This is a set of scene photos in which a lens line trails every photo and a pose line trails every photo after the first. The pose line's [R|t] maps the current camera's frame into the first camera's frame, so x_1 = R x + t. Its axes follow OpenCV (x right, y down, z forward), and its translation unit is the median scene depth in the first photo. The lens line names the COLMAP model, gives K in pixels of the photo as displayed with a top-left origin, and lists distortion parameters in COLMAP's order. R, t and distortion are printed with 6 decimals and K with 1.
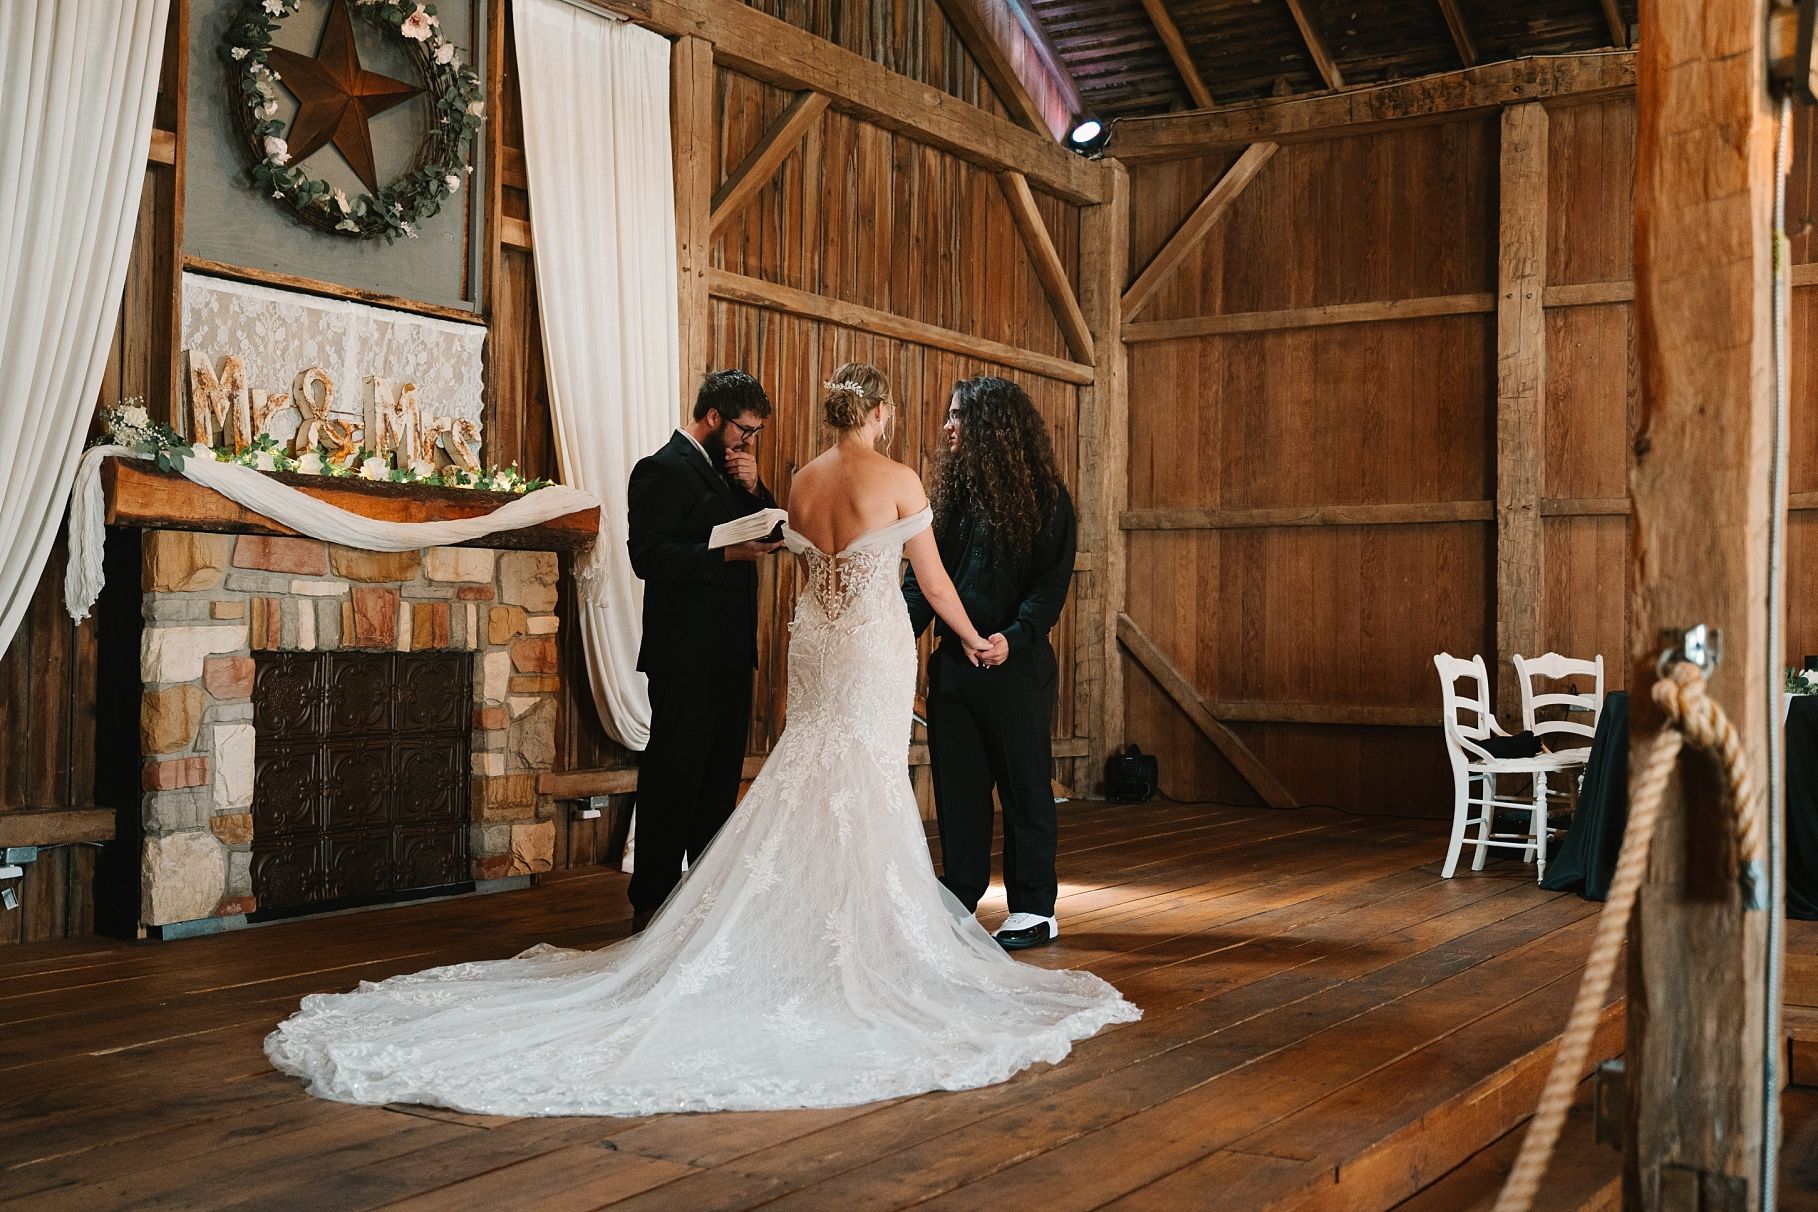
lens RADIAL K [[2015.8, 0, 922.2], [0, 2015.8, 605.7], [0, 0, 1]] dist [0.005683, 0.000000]
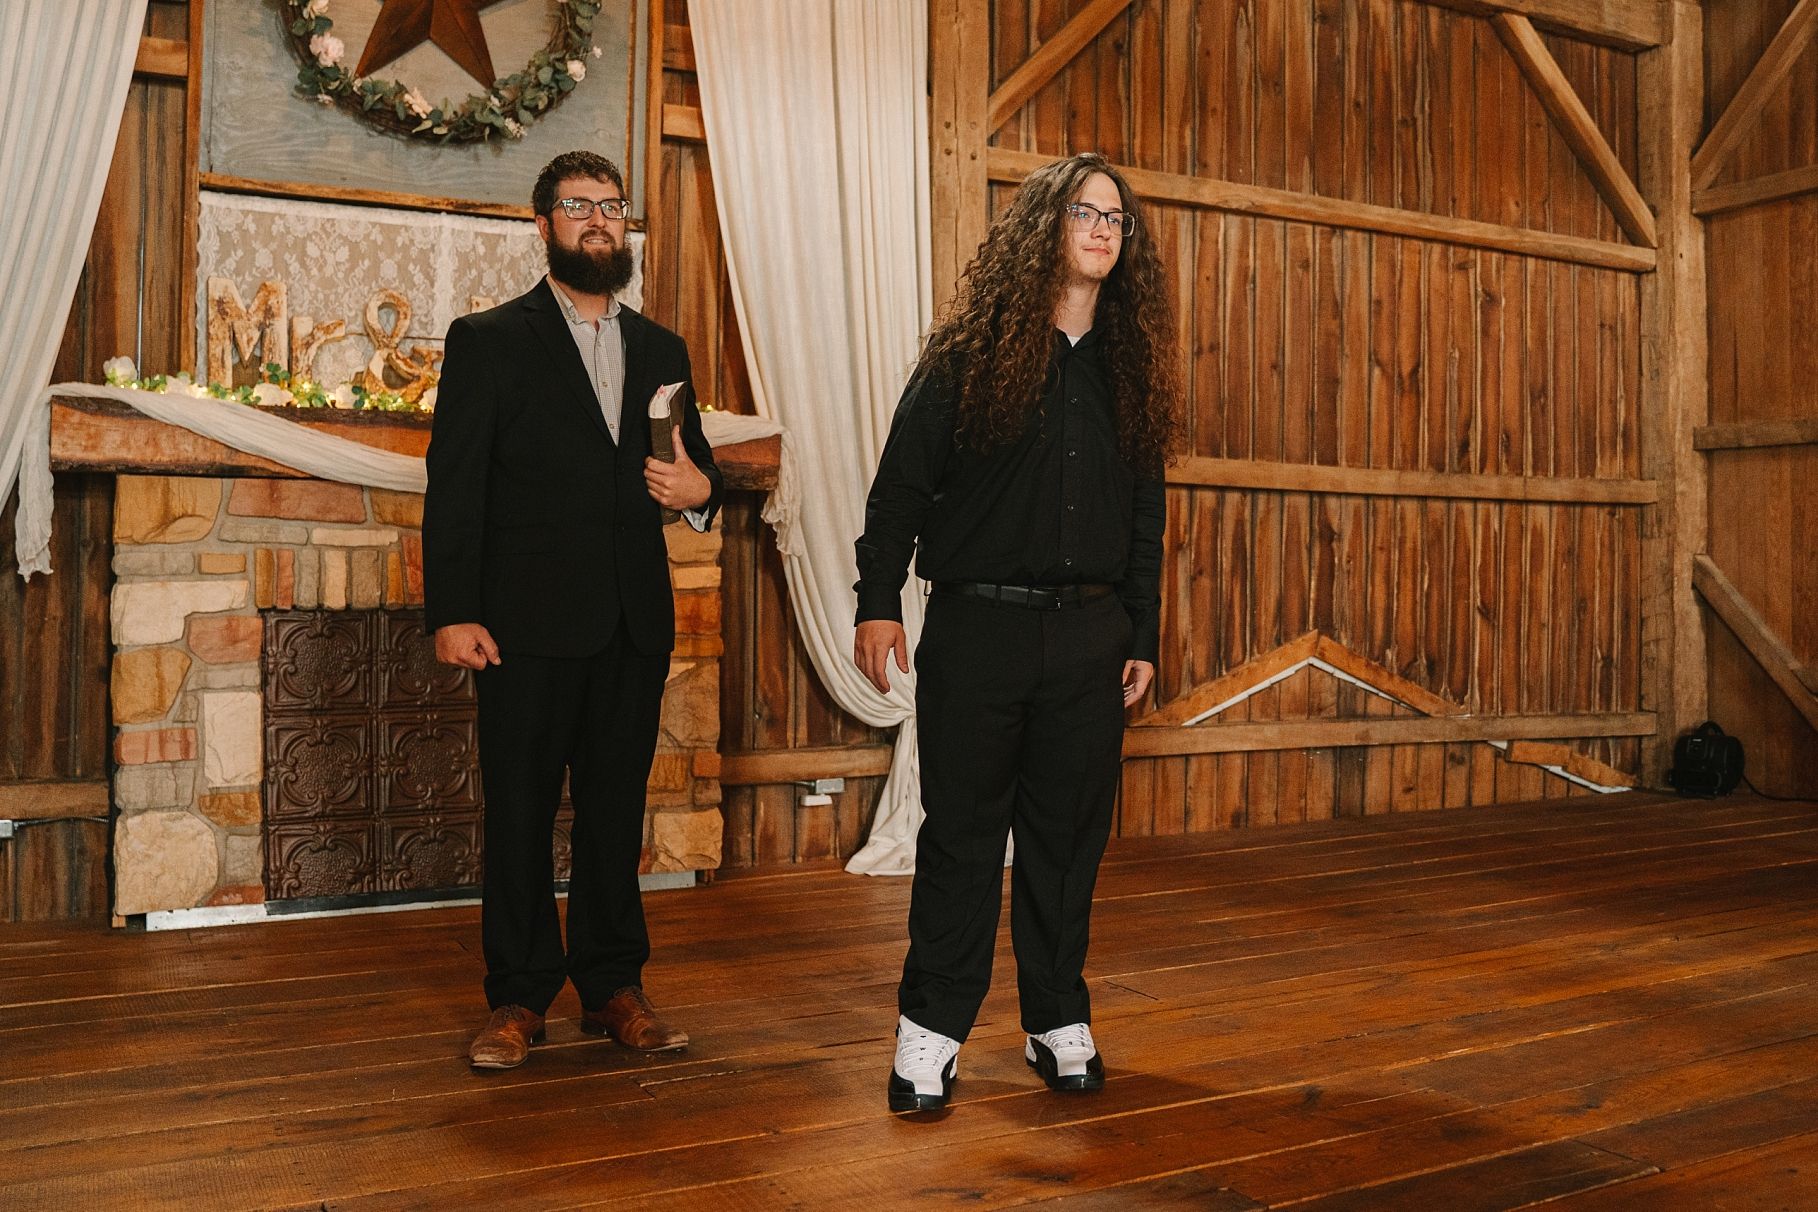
lens RADIAL K [[1801.9, 0, 1048.1], [0, 1801.9, 542.7], [0, 0, 1]] dist [-0.069076, 0.000000]
pose [[0.893240, -0.016029, -0.449294, 0.262082], [0.012232, 0.999861, -0.011352, 0.004915], [0.449414, 0.004644, 0.893312, 0.365380]]
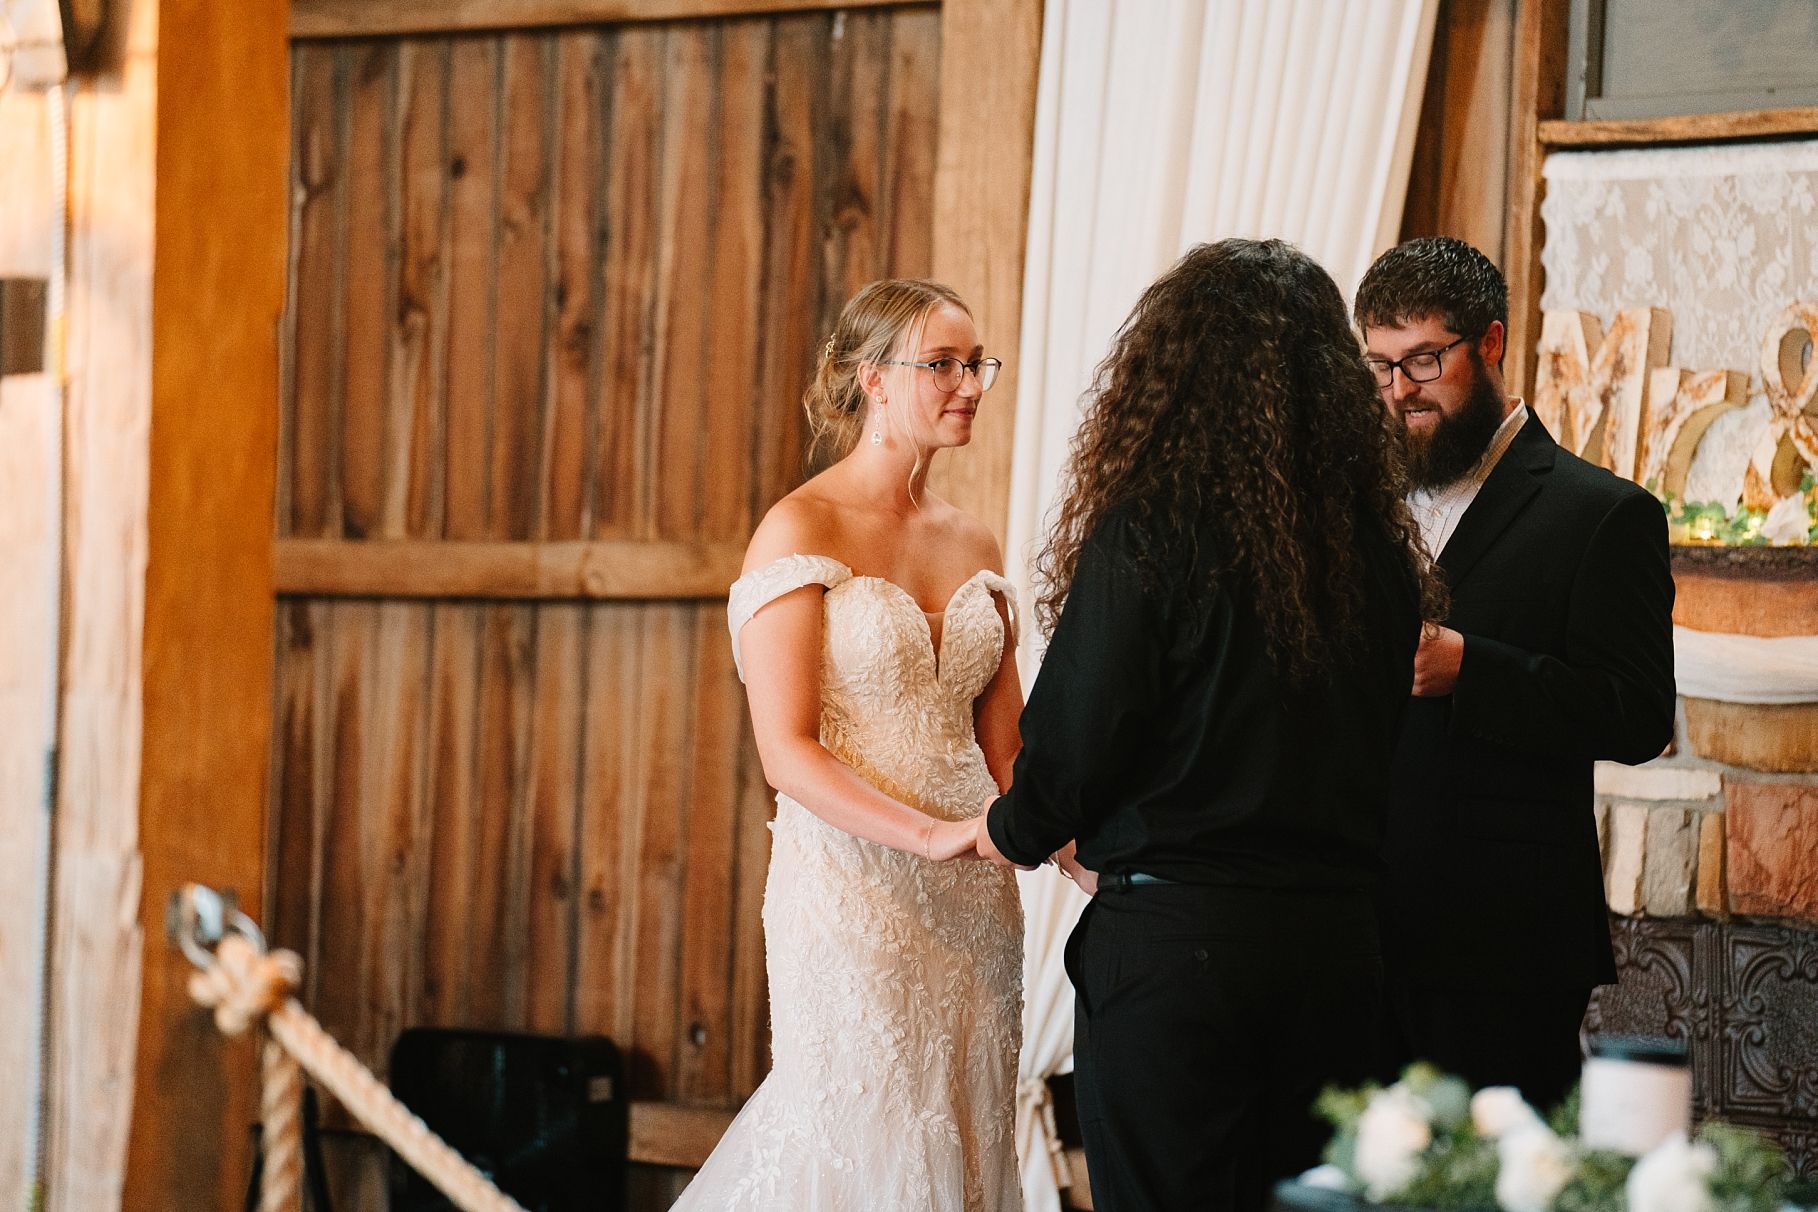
lens RADIAL K [[6923.6, 0, 917.6], [0, 6923.6, 607.1], [0, 0, 1]] dist [1.363316, 0.000000]
pose [[-0.196056, -0.029021, -0.980163, 1.106455], [-0.022213, 0.999437, -0.025149, -0.003869], [0.980341, 0.016842, -0.196590, 0.949377]]
